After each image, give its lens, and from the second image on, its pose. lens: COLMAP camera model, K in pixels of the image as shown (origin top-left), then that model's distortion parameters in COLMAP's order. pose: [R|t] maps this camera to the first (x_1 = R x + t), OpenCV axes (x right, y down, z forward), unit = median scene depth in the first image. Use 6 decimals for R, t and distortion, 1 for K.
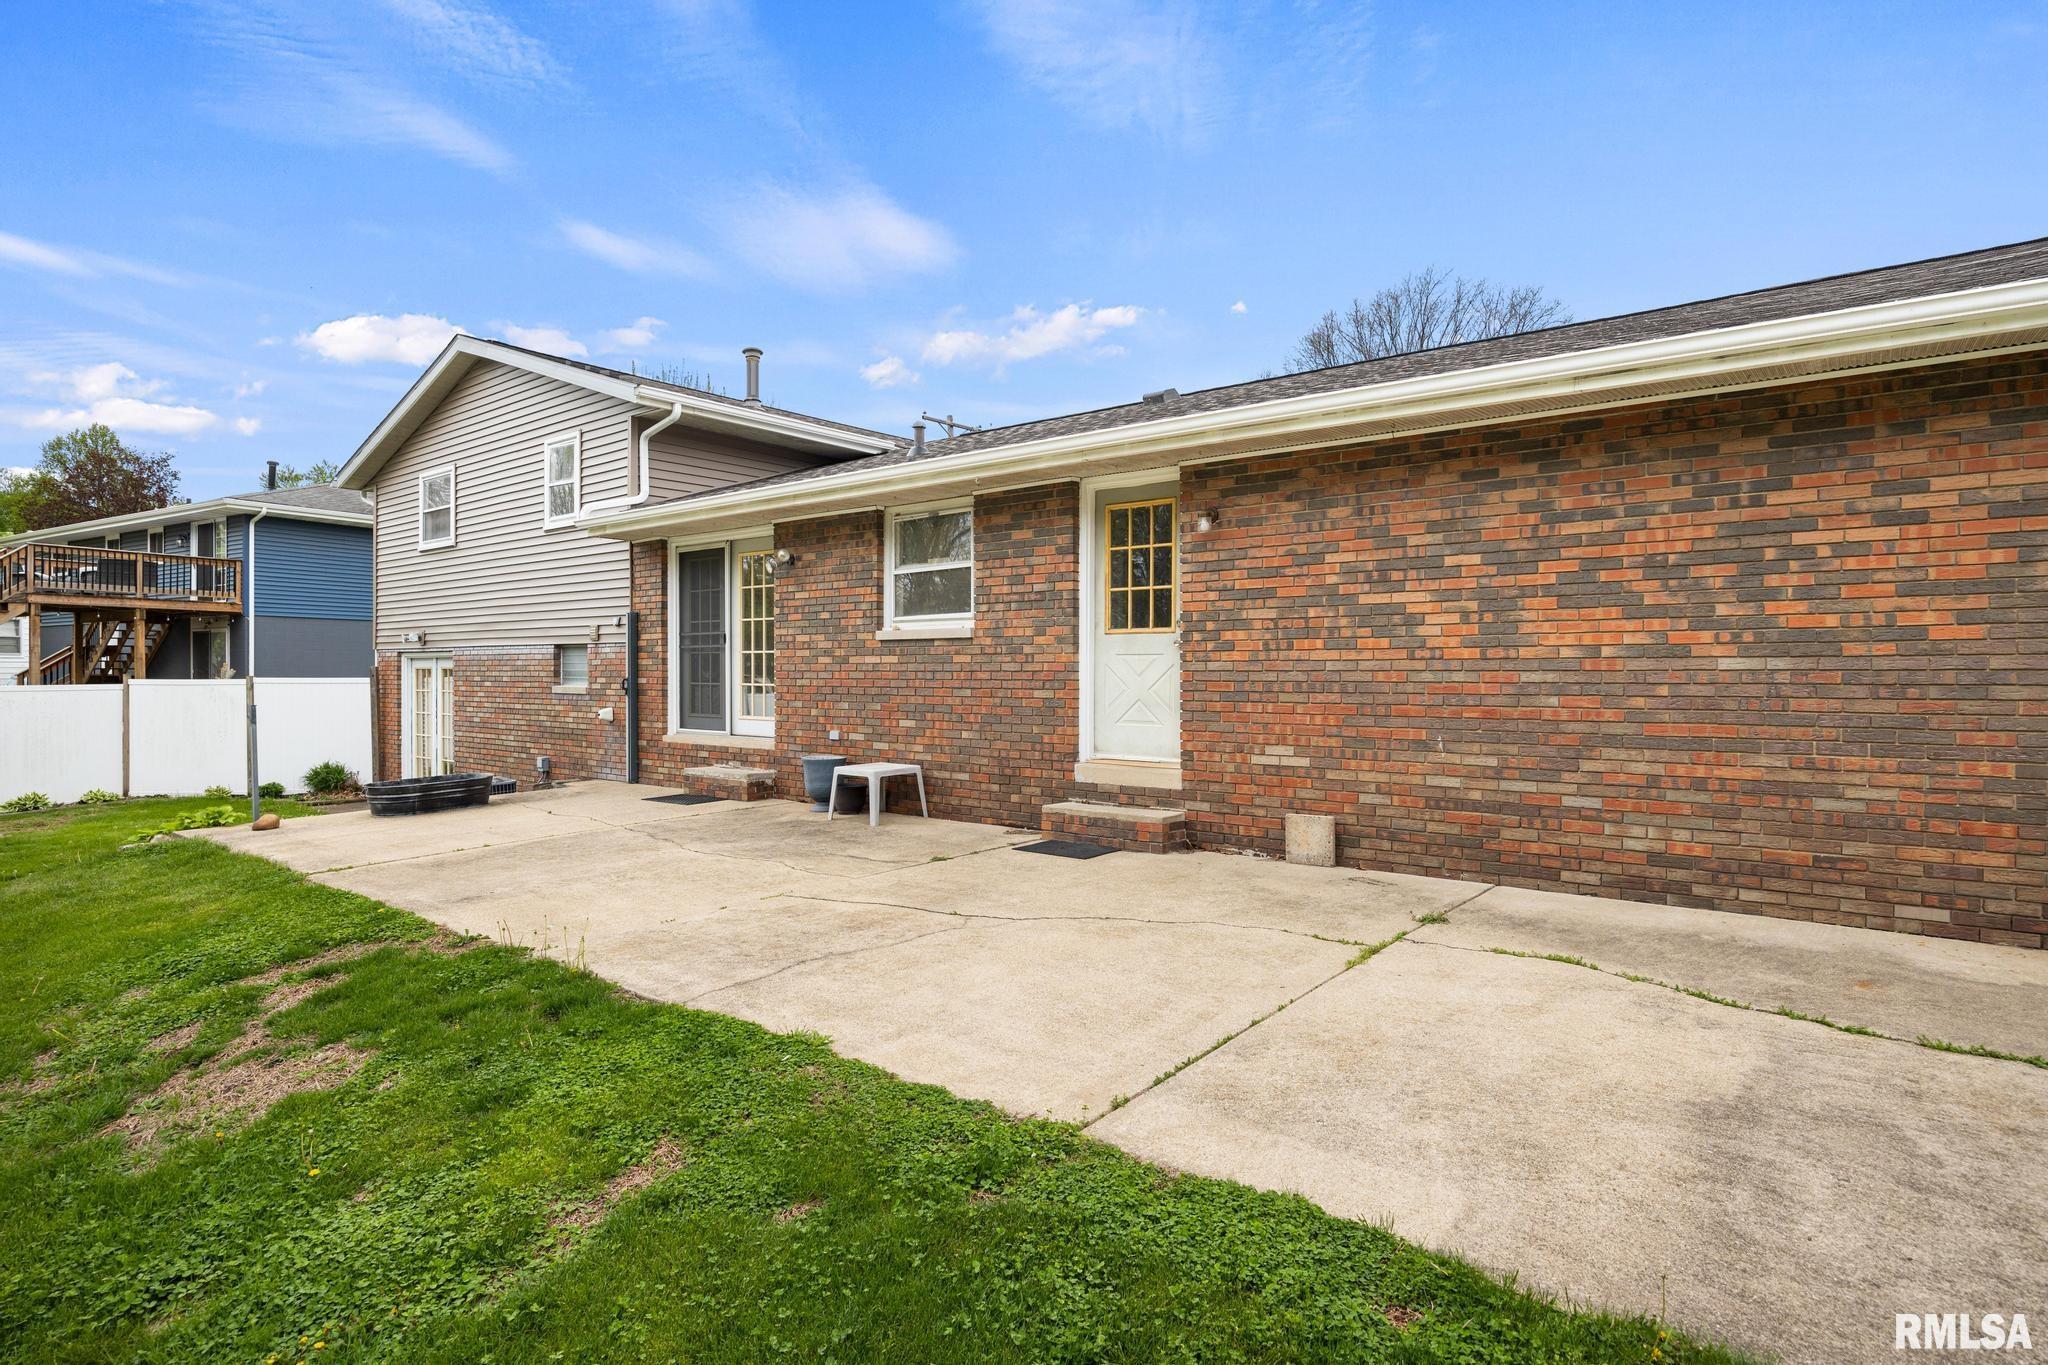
lens RADIAL K [[1075.4, 0, 1024.0], [0, 1075.4, 677.3], [0, 0, 1]] dist [0.003008, 0.000120]
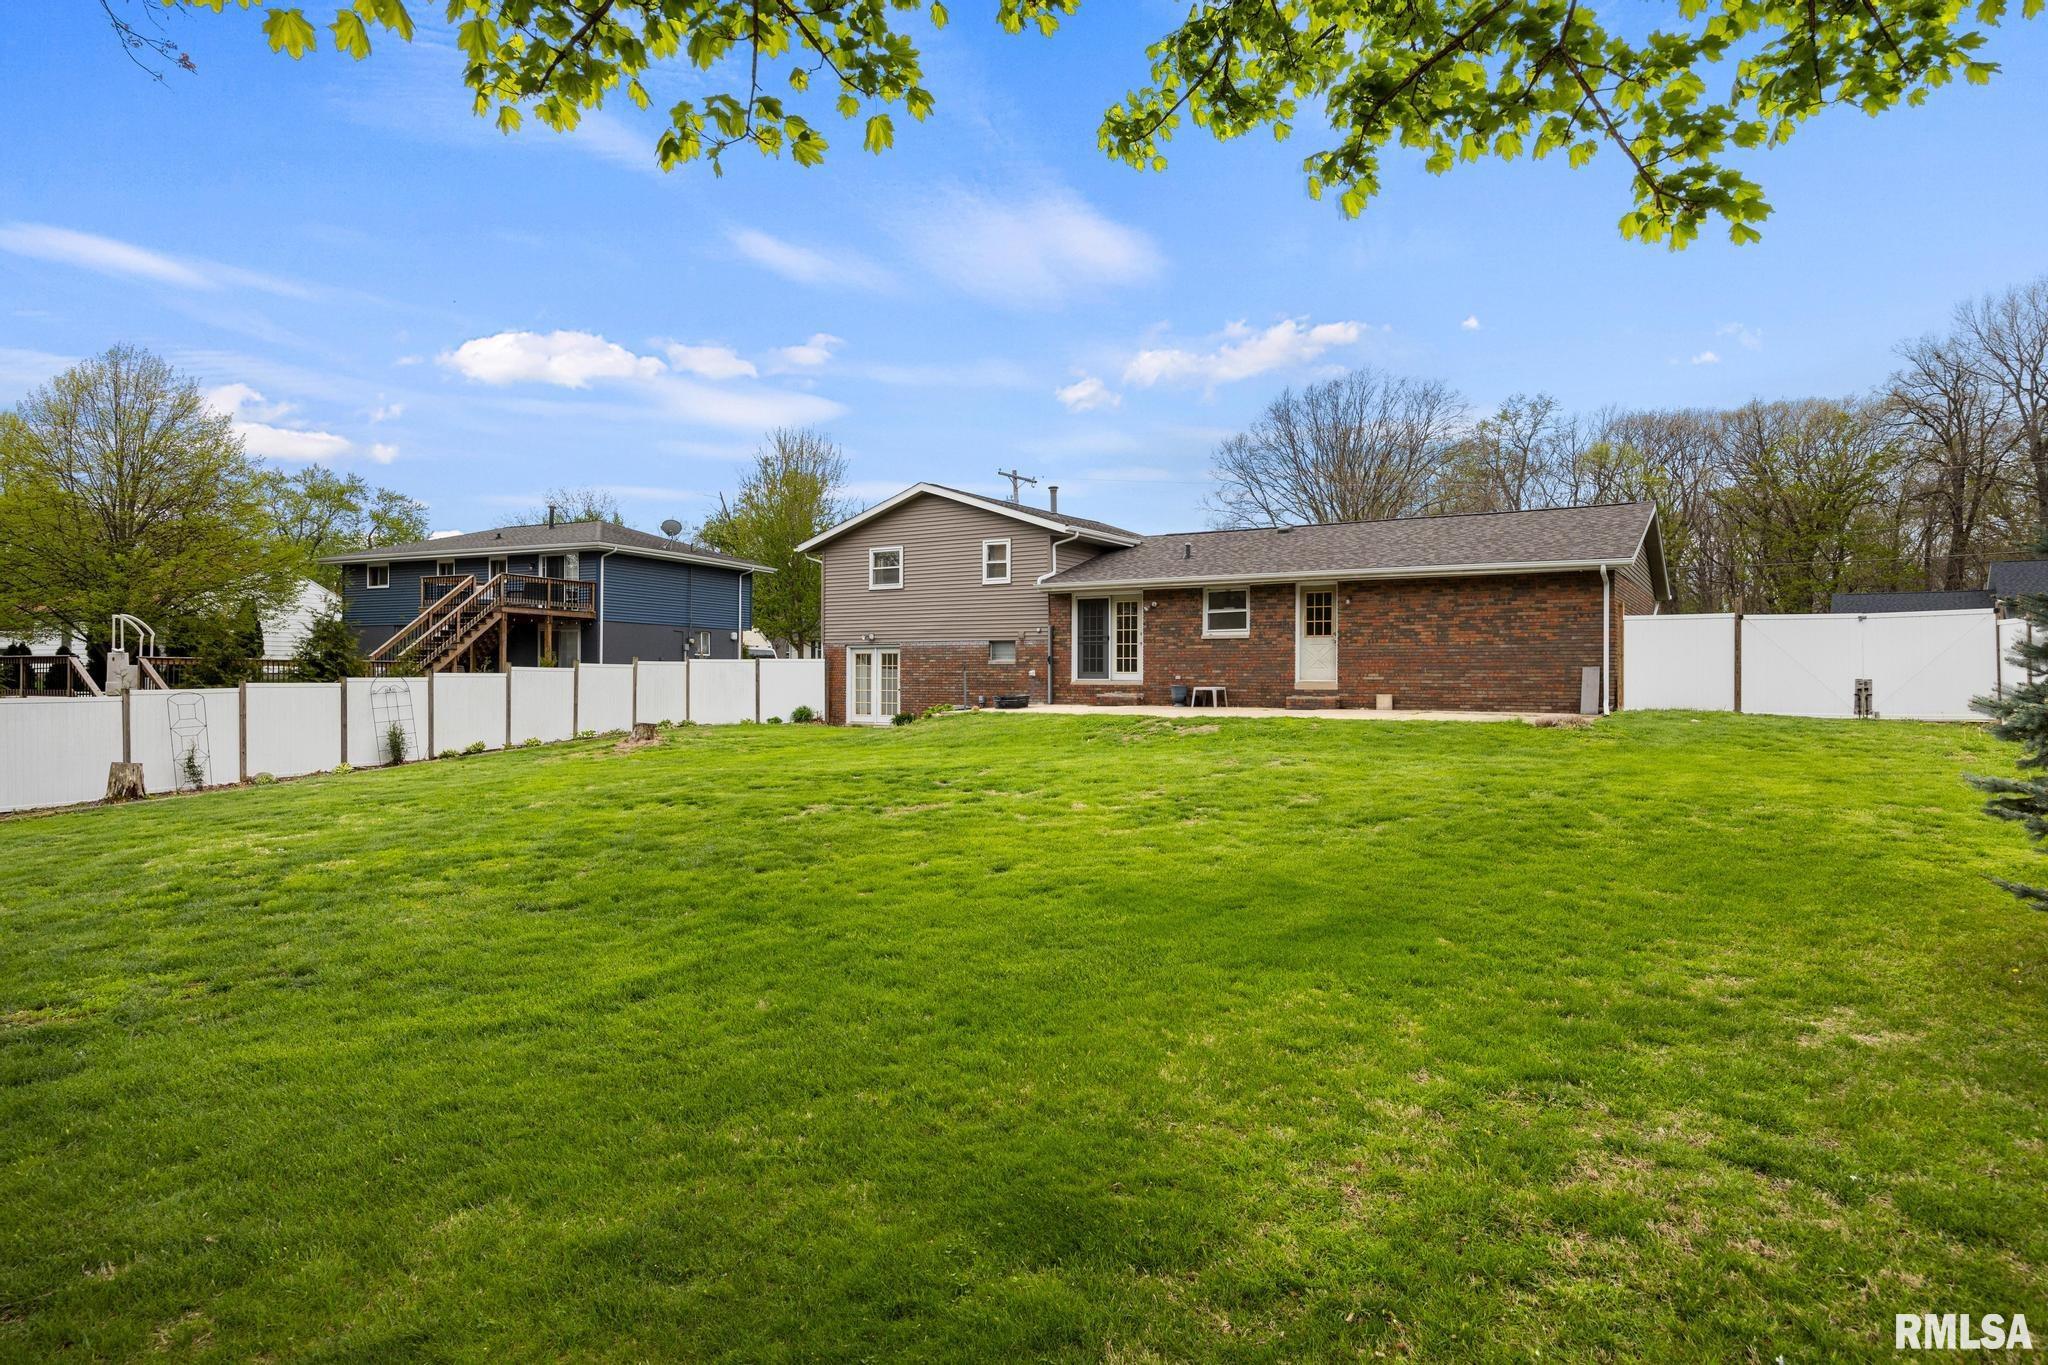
lens RADIAL K [[1185.9, 0, 1022.2], [0, 1185.9, 685.0], [0, 0, 1]] dist [0.034279, 0.000529]
pose [[0.993247, 0.000163, 0.116018, -0.999468], [-0.000427, 0.999997, 0.002252, 0.076522], [-0.116017, -0.002286, 0.993245, -1.966170]]
